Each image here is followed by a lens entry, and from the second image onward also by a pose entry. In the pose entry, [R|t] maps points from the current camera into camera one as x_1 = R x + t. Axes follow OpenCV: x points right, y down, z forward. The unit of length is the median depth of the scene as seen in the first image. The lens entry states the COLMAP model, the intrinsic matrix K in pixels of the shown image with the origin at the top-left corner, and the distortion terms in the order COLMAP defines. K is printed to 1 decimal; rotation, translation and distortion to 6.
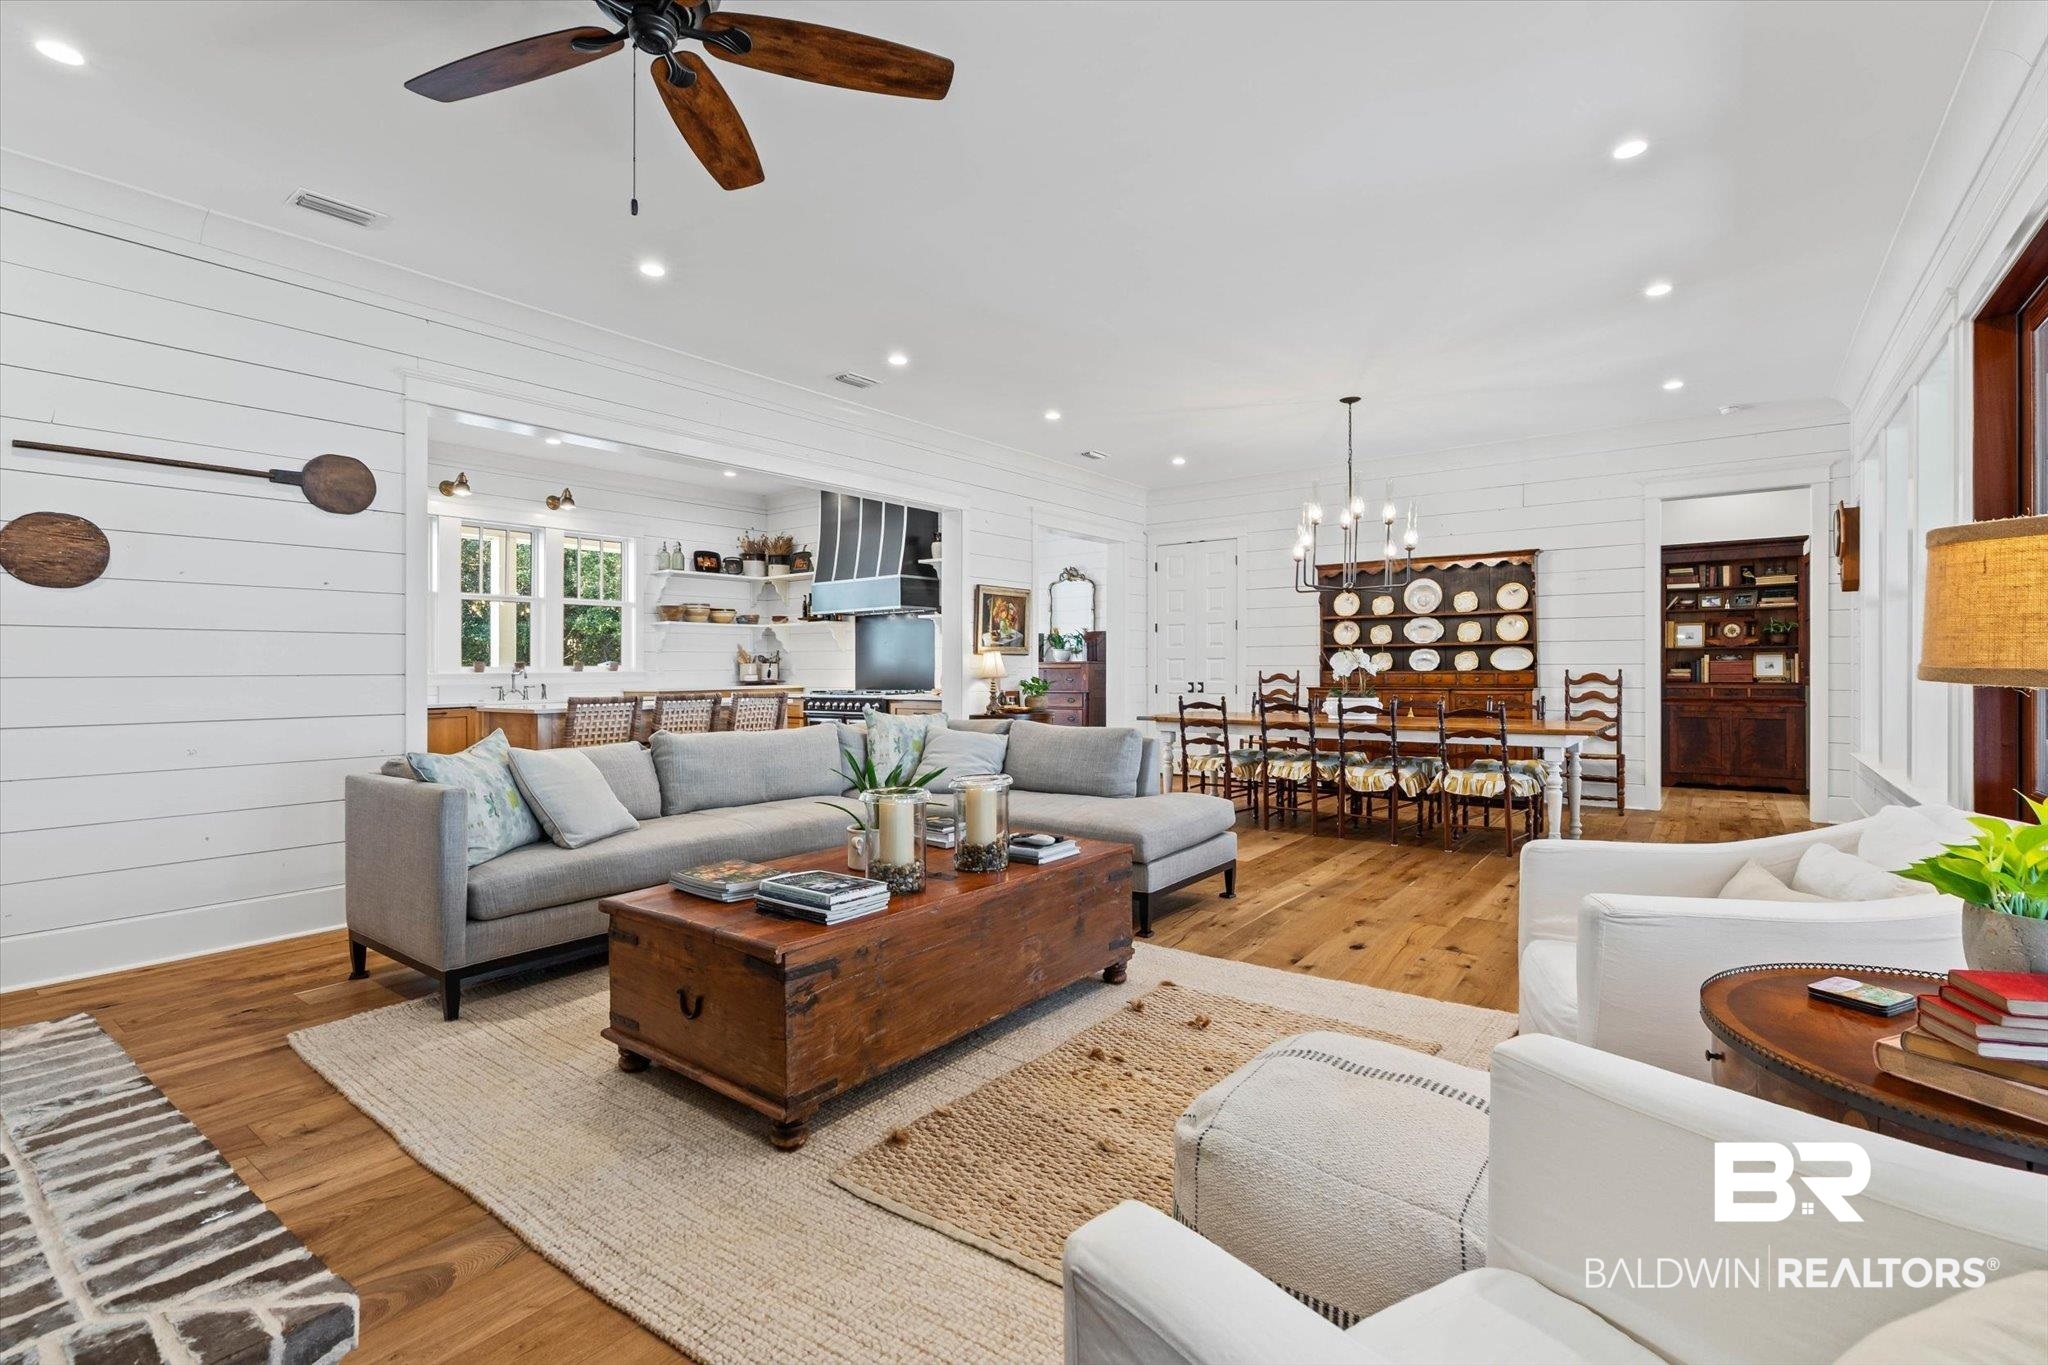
lens RADIAL K [[922.8, 0, 1024.0], [0, 922.8, 661.5], [0, 0, 1]] dist [-0.001084, 0.000016]
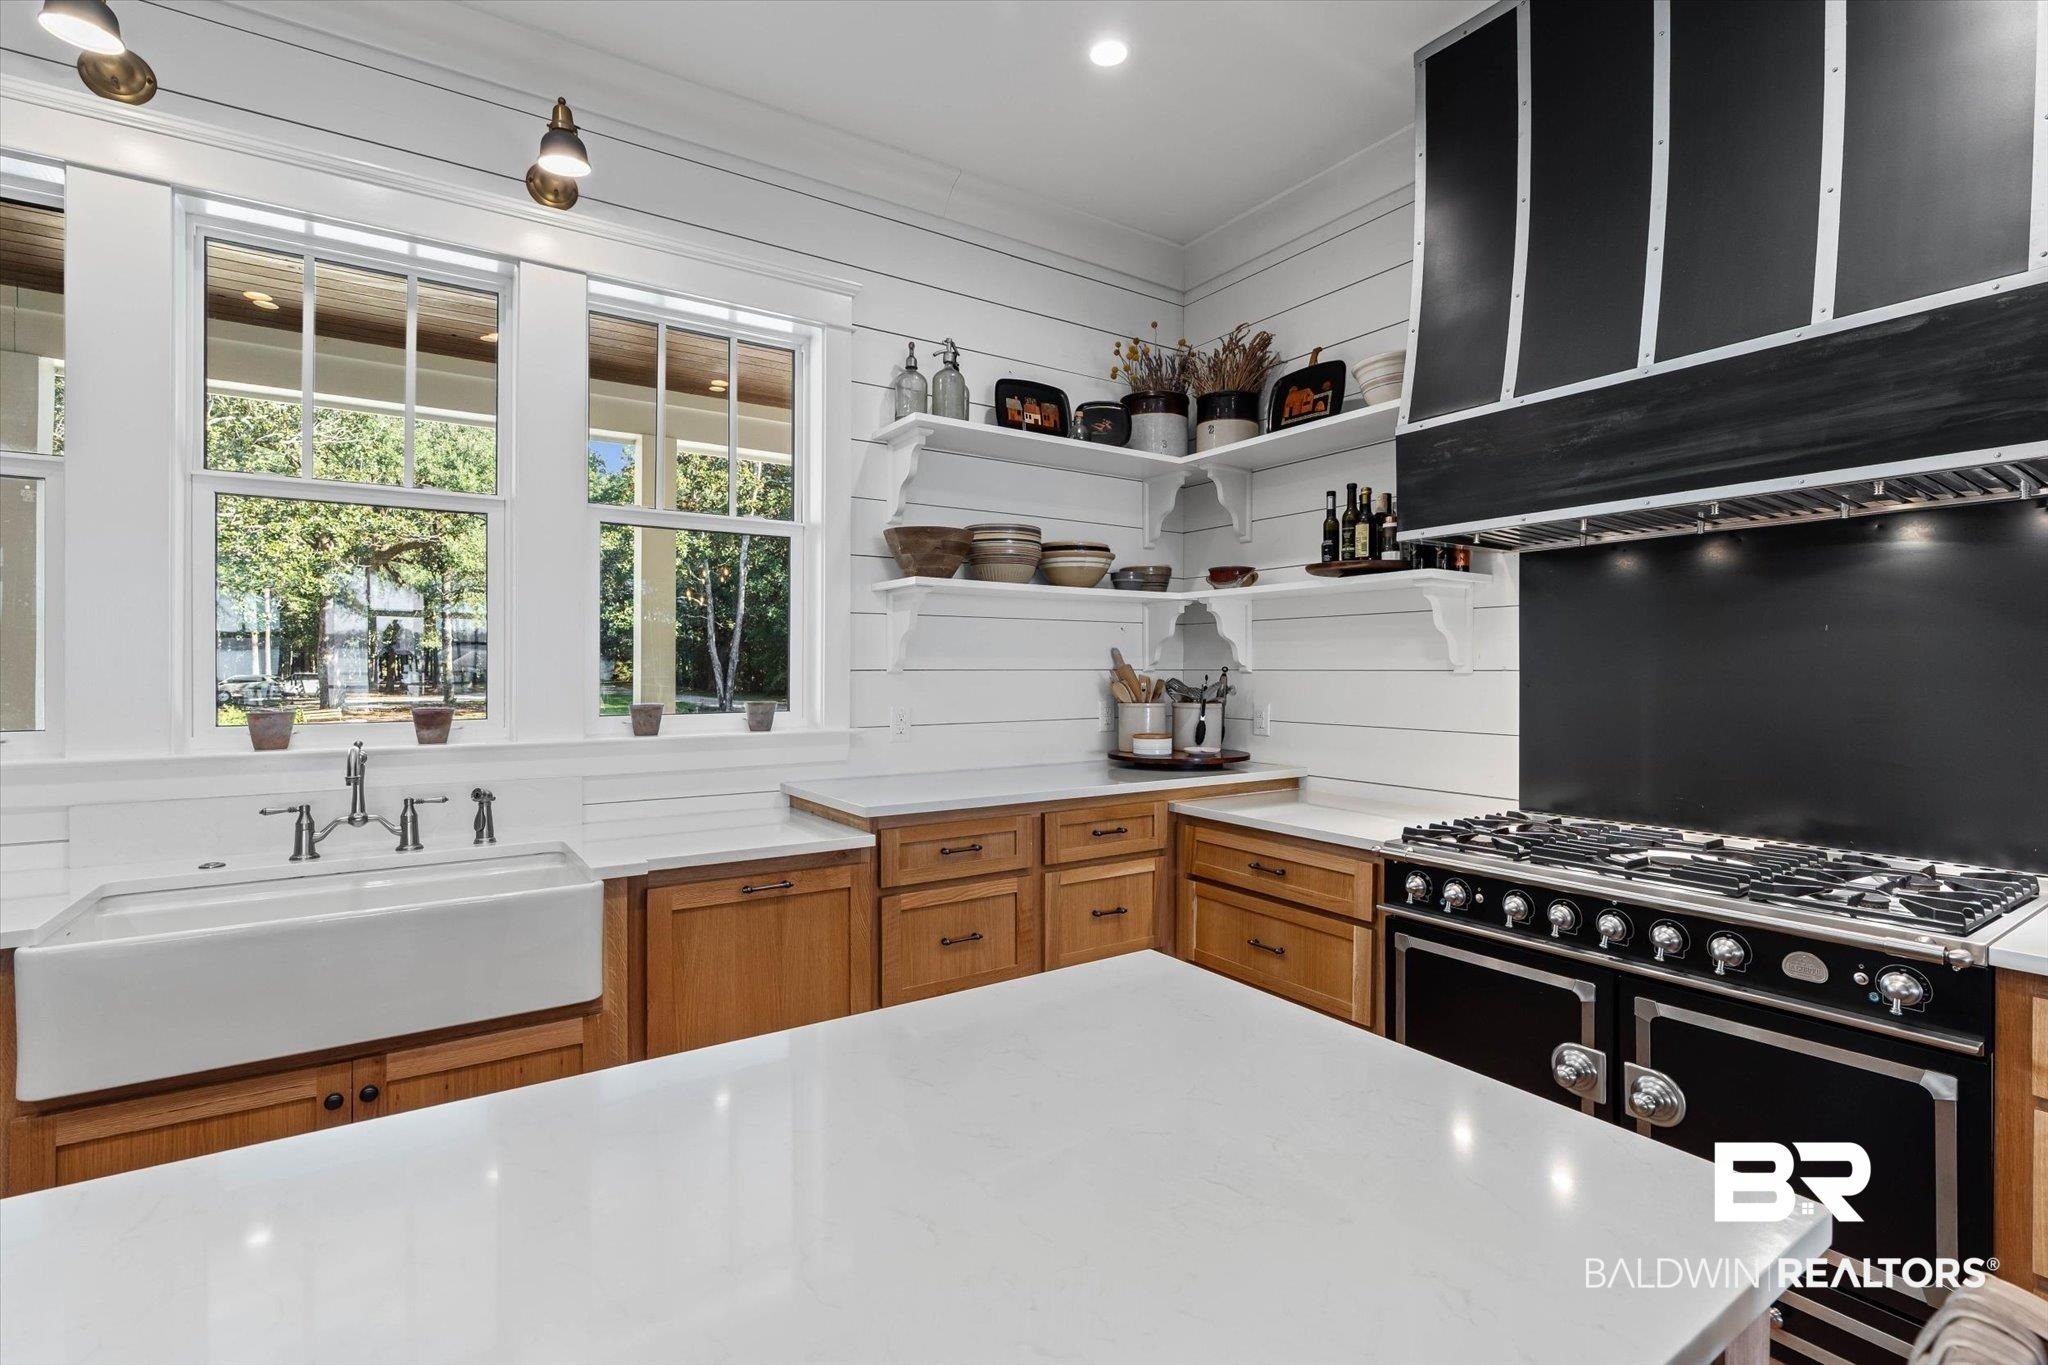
lens RADIAL K [[922.8, 0, 1027.6], [0, 922.8, 674.5], [0, 0, 1]] dist [-0.001084, 0.000016]
pose [[0.944045, 0.007344, -0.329735, -0.226930], [-0.005174, 0.999959, 0.007458, -0.011172], [0.329776, -0.005334, 0.944044, 0.662108]]
